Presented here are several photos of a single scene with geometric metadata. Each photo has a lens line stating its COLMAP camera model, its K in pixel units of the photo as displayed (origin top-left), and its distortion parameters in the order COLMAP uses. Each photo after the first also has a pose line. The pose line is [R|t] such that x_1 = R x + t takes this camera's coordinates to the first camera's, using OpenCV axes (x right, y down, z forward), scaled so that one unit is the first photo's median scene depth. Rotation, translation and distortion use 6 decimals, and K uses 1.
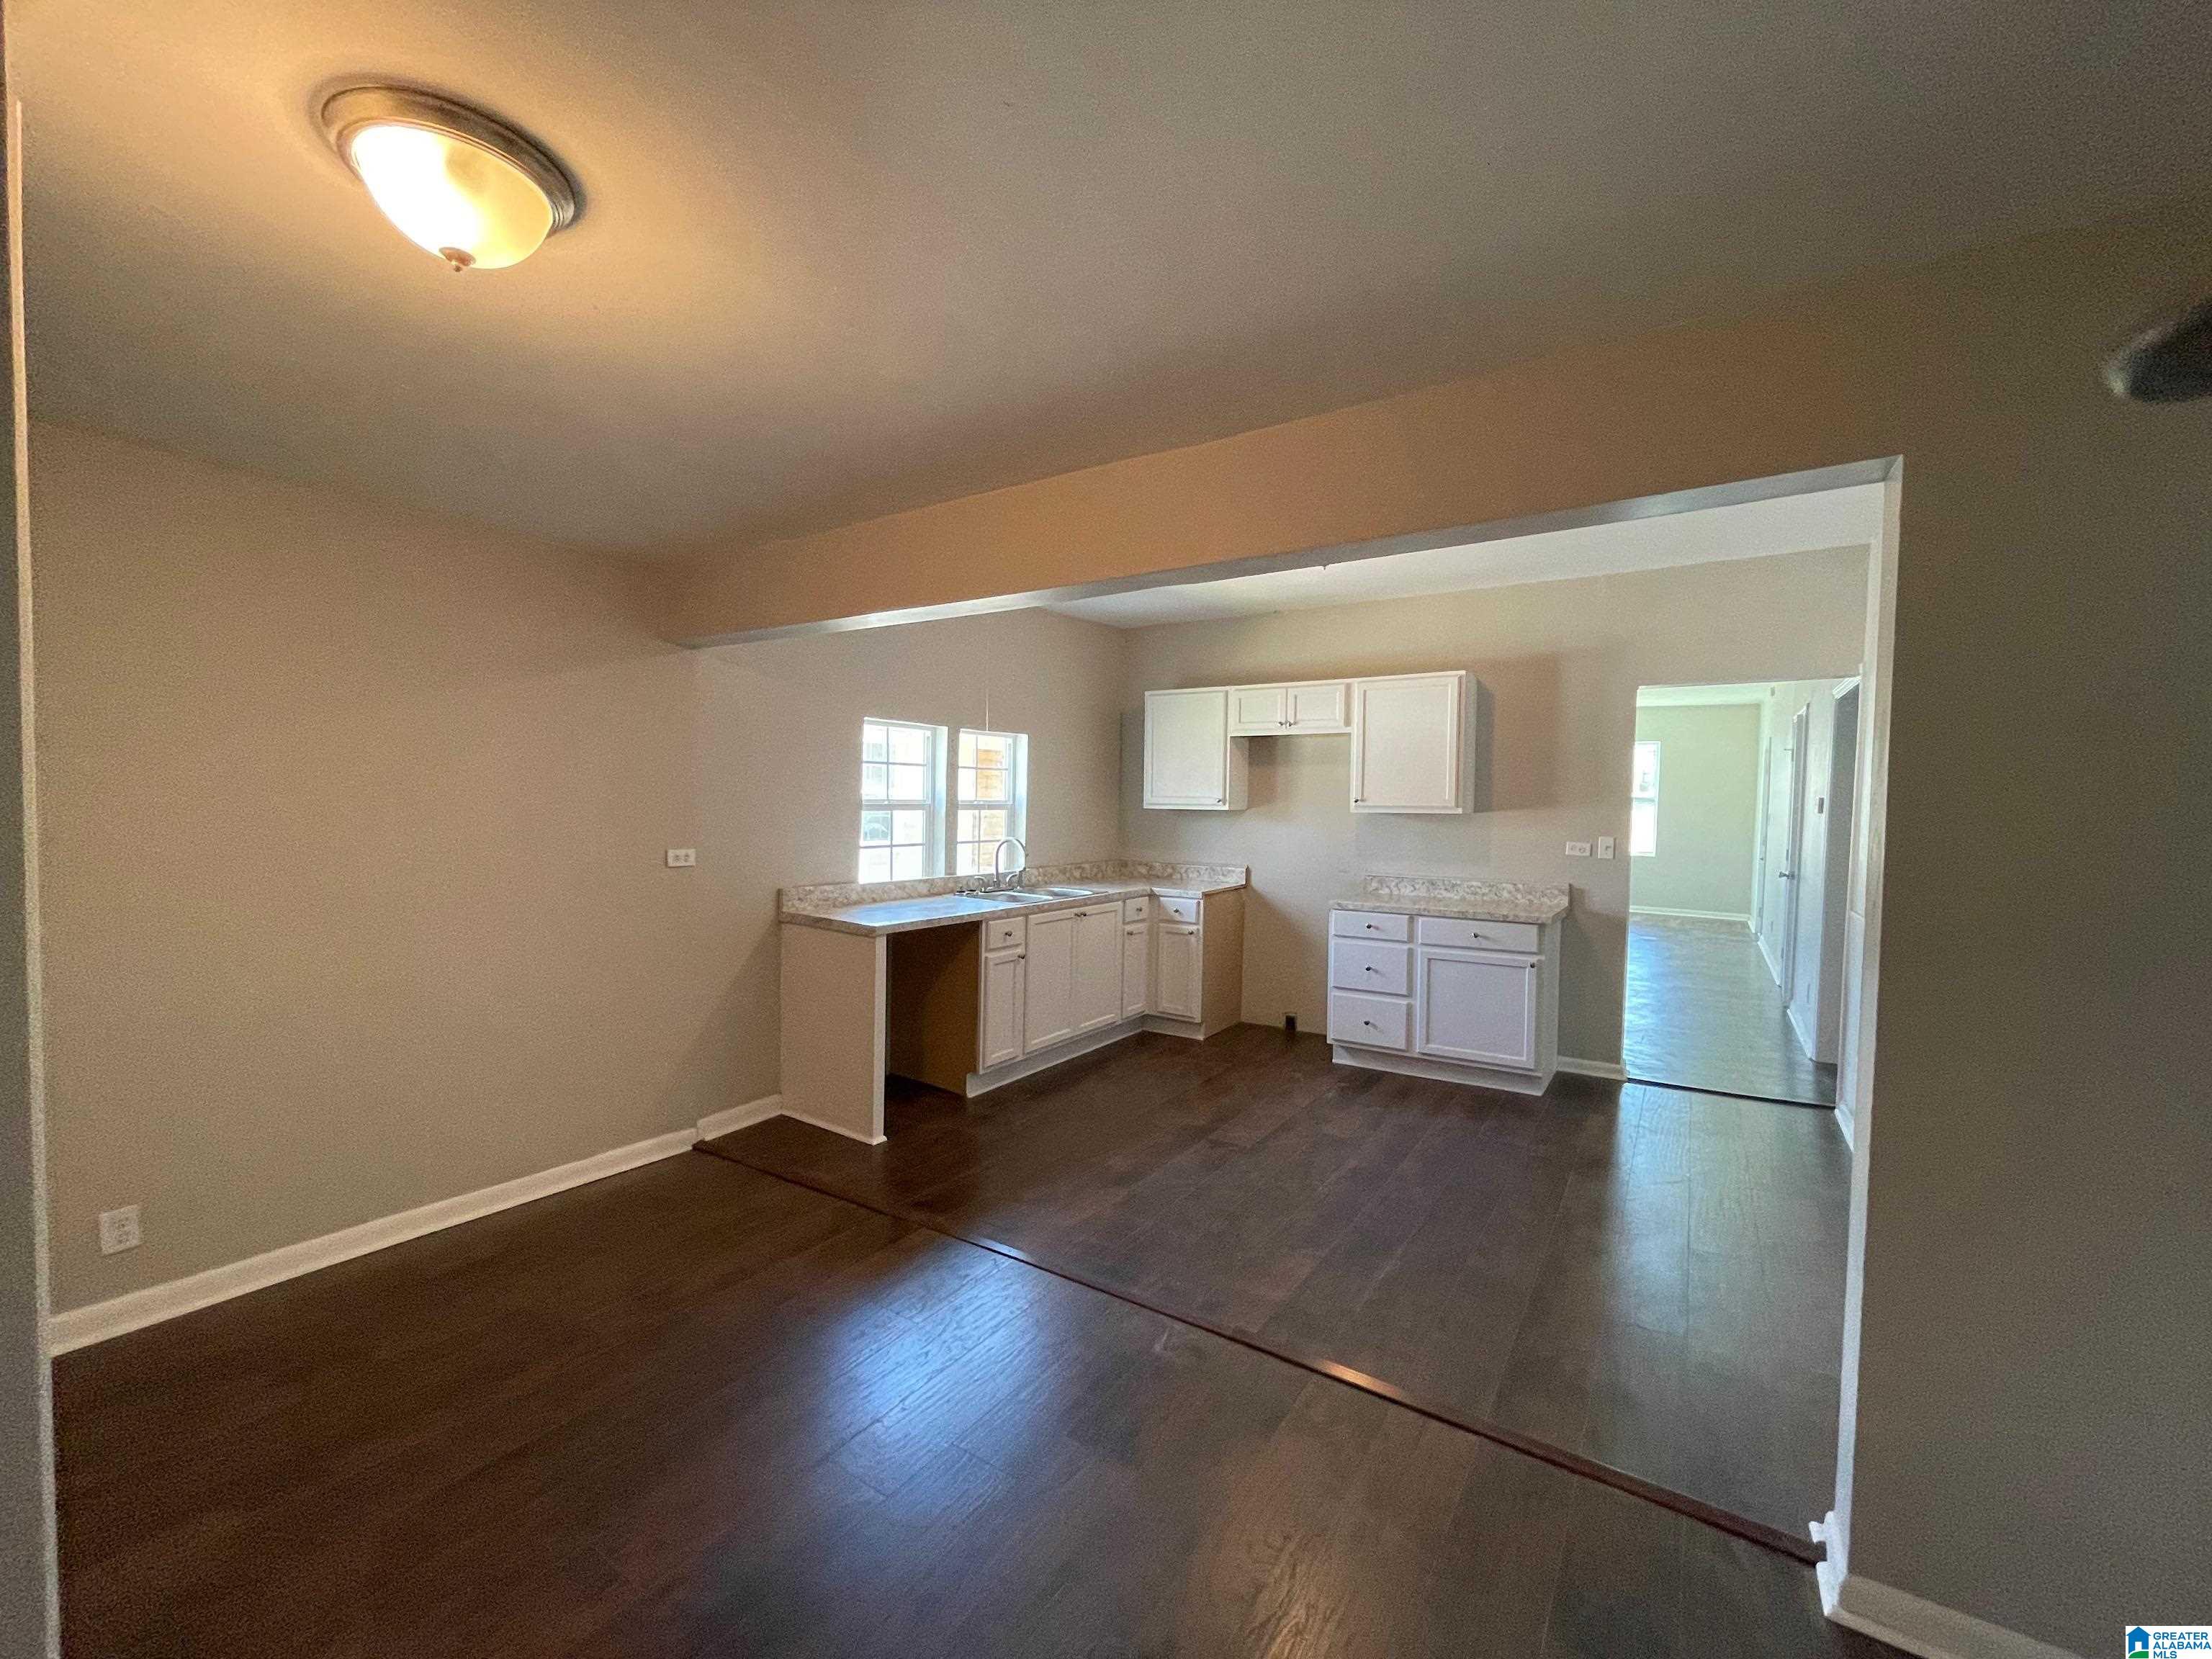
lens RADIAL K [[900.5, 0, 1108.1], [0, 900.5, 829.0], [0, 0, 1]] dist [-0.000473, -0.000205]
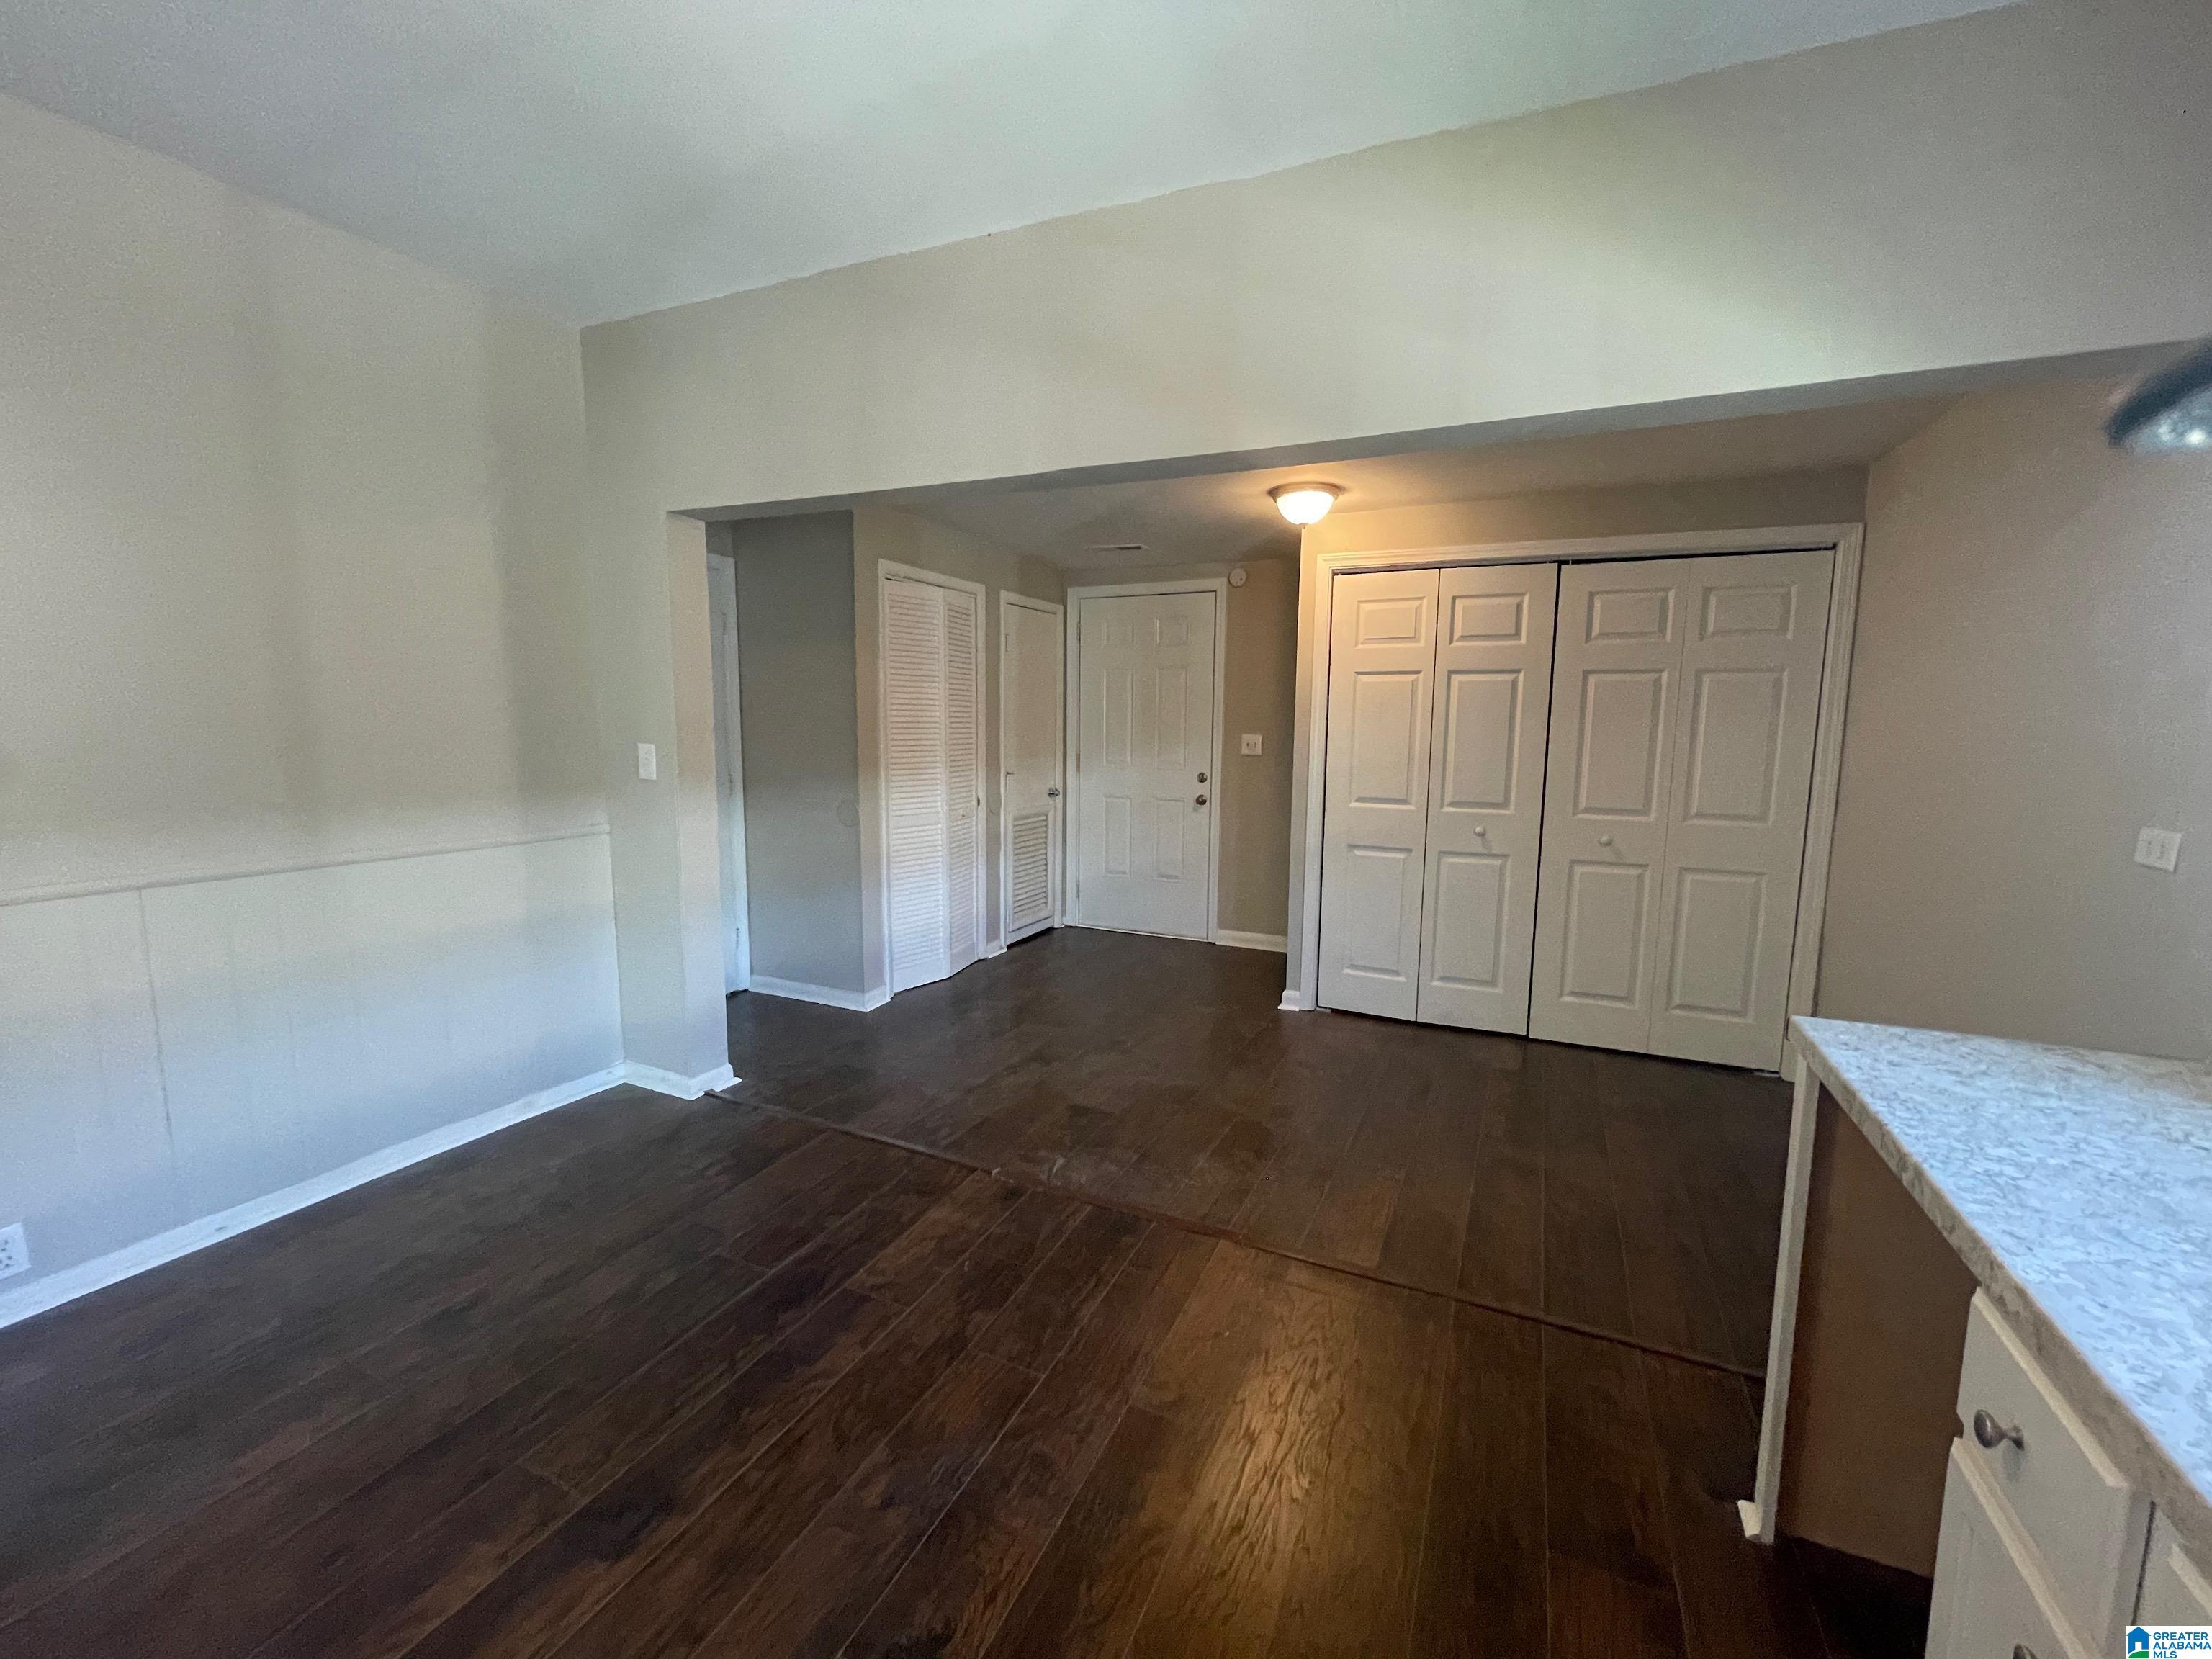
lens RADIAL K [[900.5, 0, 1108.1], [0, 900.5, 829.0], [0, 0, 1]] dist [-0.000473, -0.000205]
pose [[-0.990034, -0.007816, -0.140610, 0.079049], [-0.028492, 0.988927, 0.145639, -0.023231], [0.137915, 0.148194, -0.979295, 1.022892]]
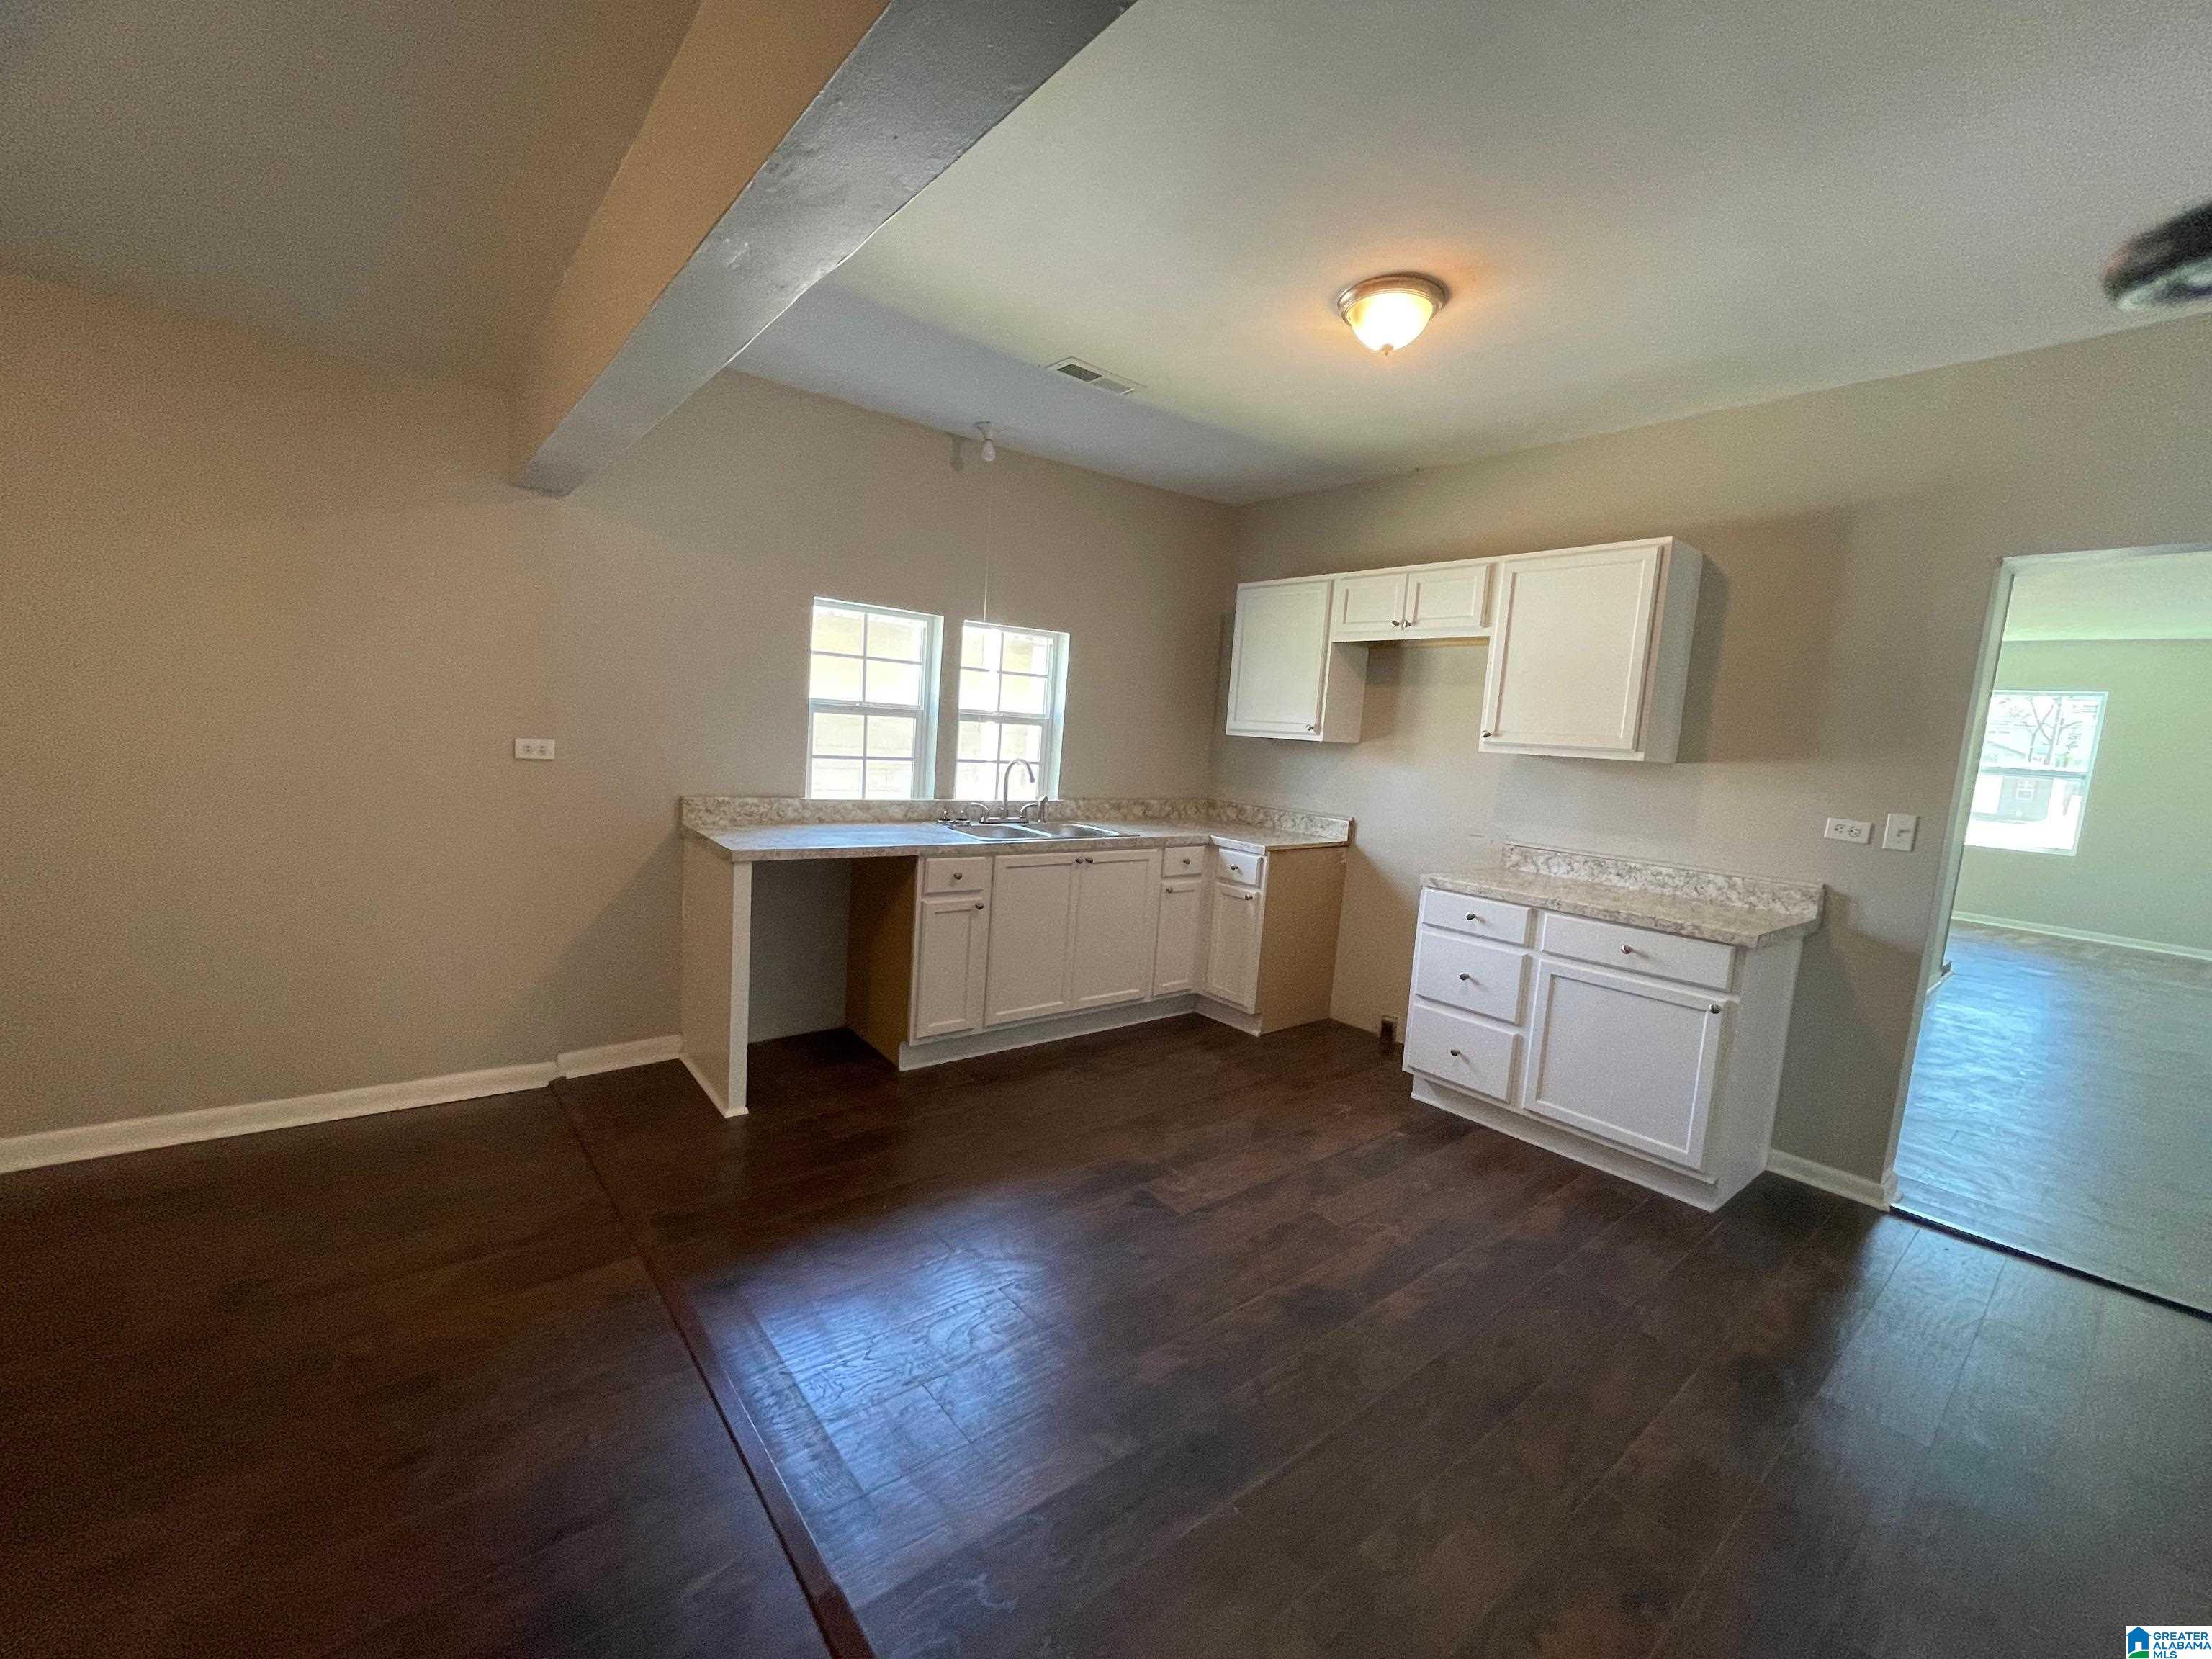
lens RADIAL K [[900.5, 0, 1108.1], [0, 900.5, 829.0], [0, 0, 1]] dist [-0.000473, -0.000205]
pose [[0.952895, 0.082699, -0.291808, 0.217157], [-0.062538, 0.995008, 0.077769, 0.005150], [0.296783, -0.055857, 0.953310, 0.260413]]
